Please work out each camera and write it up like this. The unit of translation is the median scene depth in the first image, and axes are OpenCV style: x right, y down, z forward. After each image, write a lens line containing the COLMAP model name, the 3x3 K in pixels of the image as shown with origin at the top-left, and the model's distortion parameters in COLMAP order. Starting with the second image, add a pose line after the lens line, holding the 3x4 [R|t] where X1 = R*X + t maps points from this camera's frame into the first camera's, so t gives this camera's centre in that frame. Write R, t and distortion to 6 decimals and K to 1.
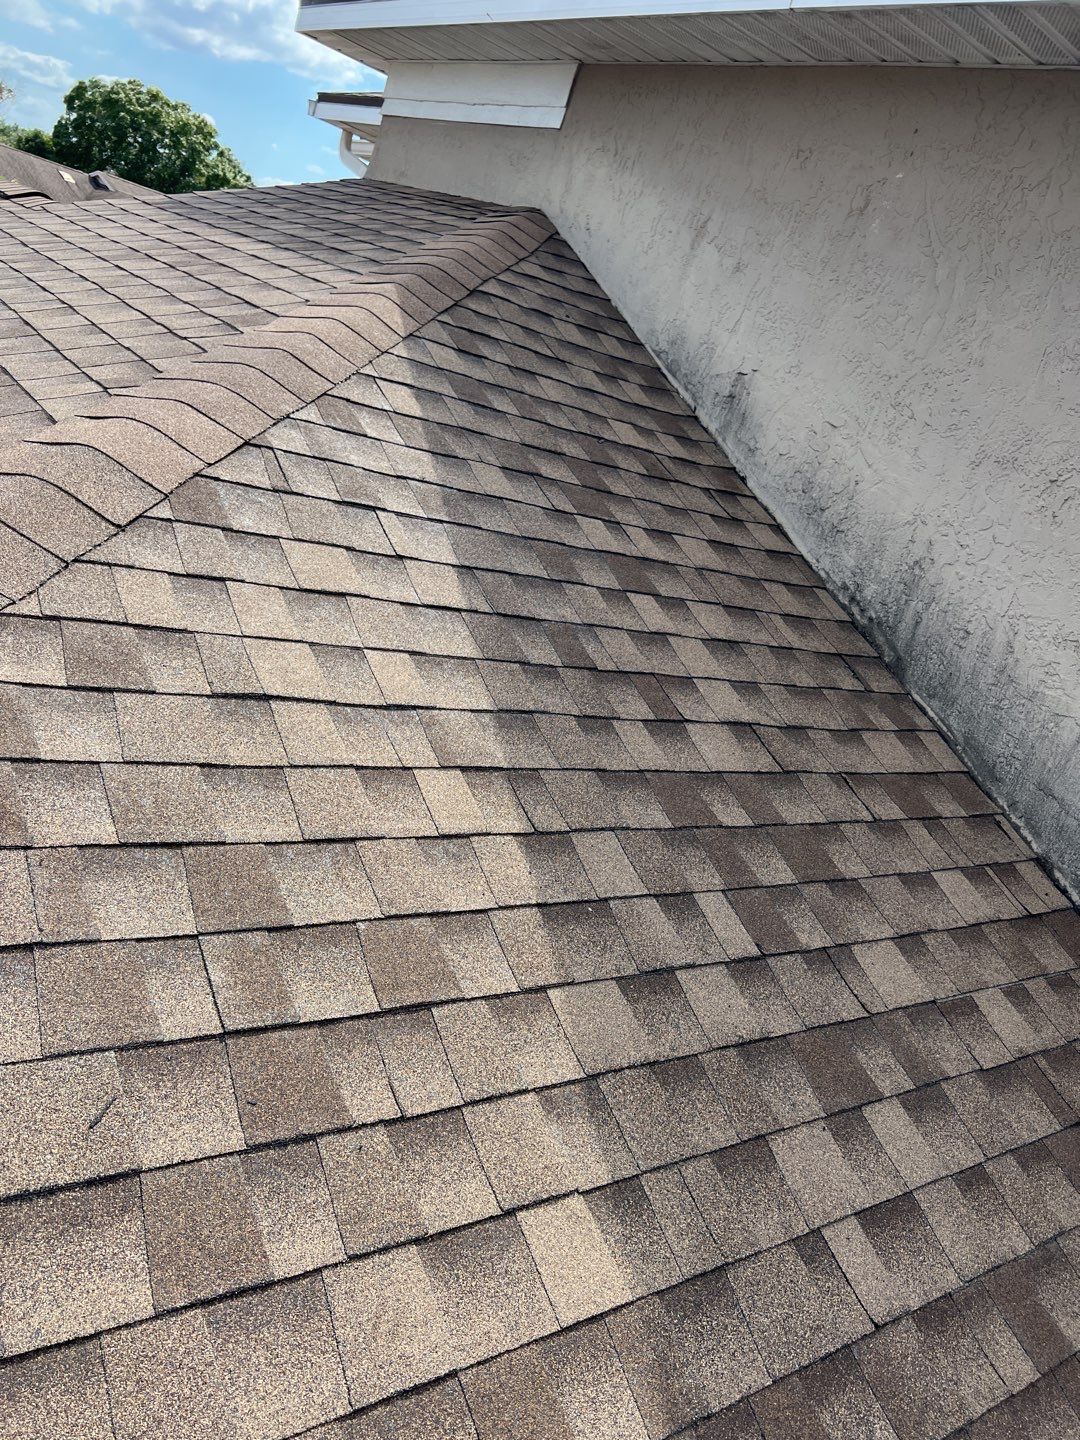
lens RADIAL K [[1078.5, 0, 534.7], [0, 1078.5, 733.9], [0, 0, 1]] dist [0.043473, -0.062197]
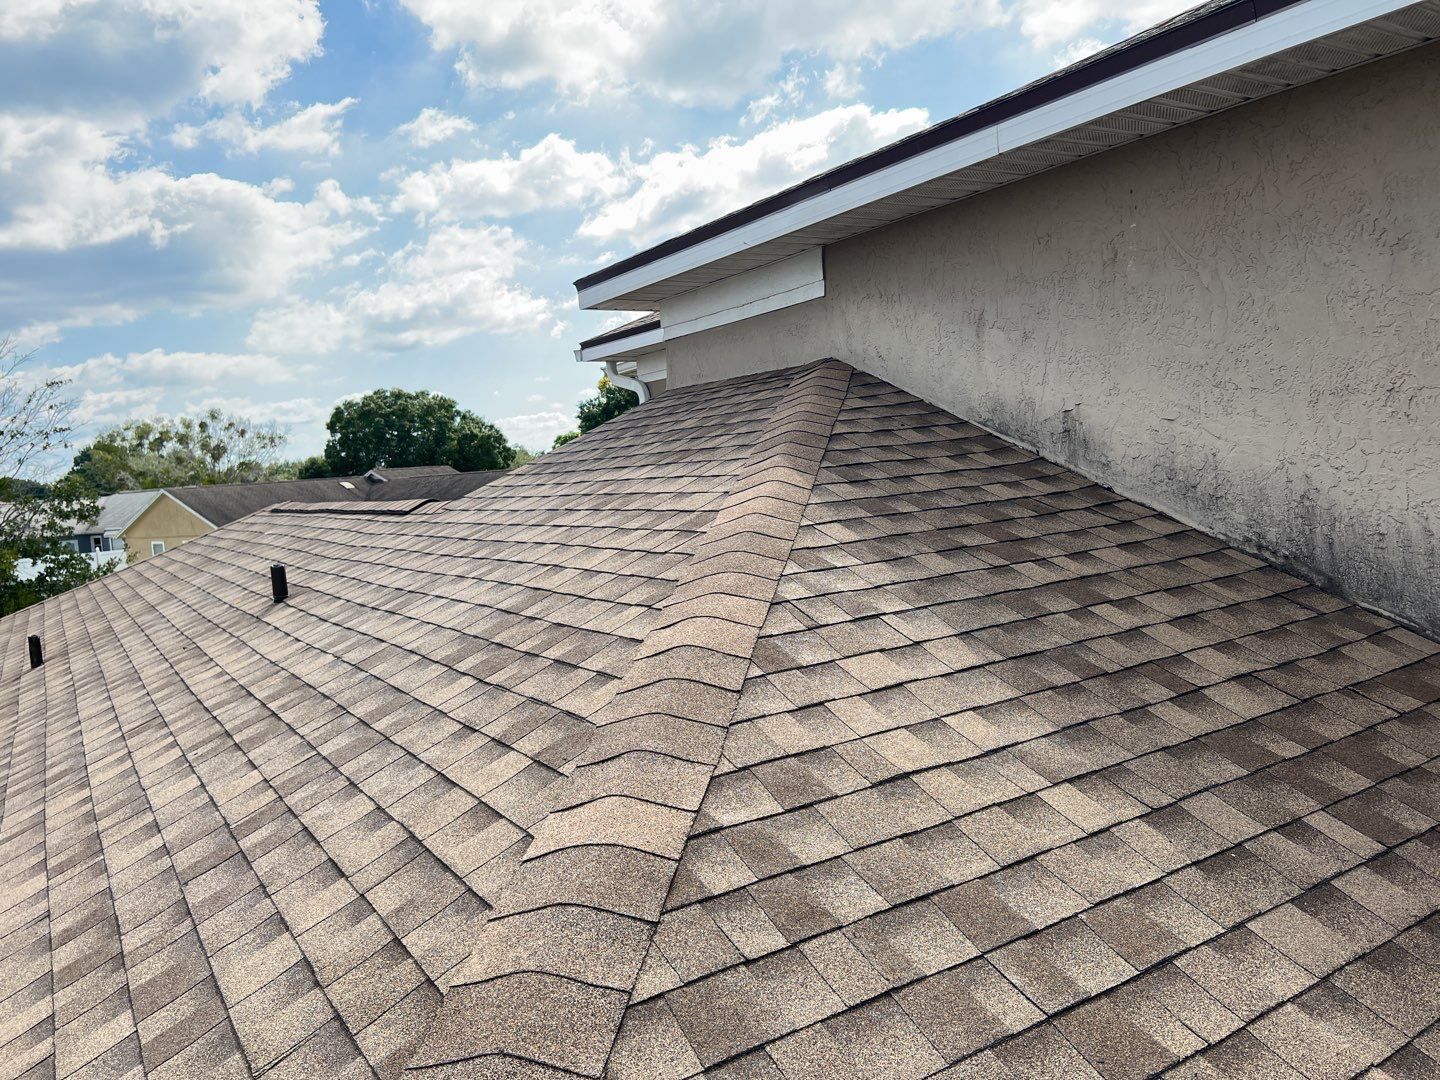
lens RADIAL K [[1078.5, 0, 720.5], [0, 1078.5, 533.6], [0, 0, 1]] dist [0.043473, -0.062197]
pose [[0.927533, -0.367758, -0.066615, -0.221879], [0.333948, 0.895535, -0.294103, 0.010771], [0.167815, 0.250544, 0.953450, -0.256183]]
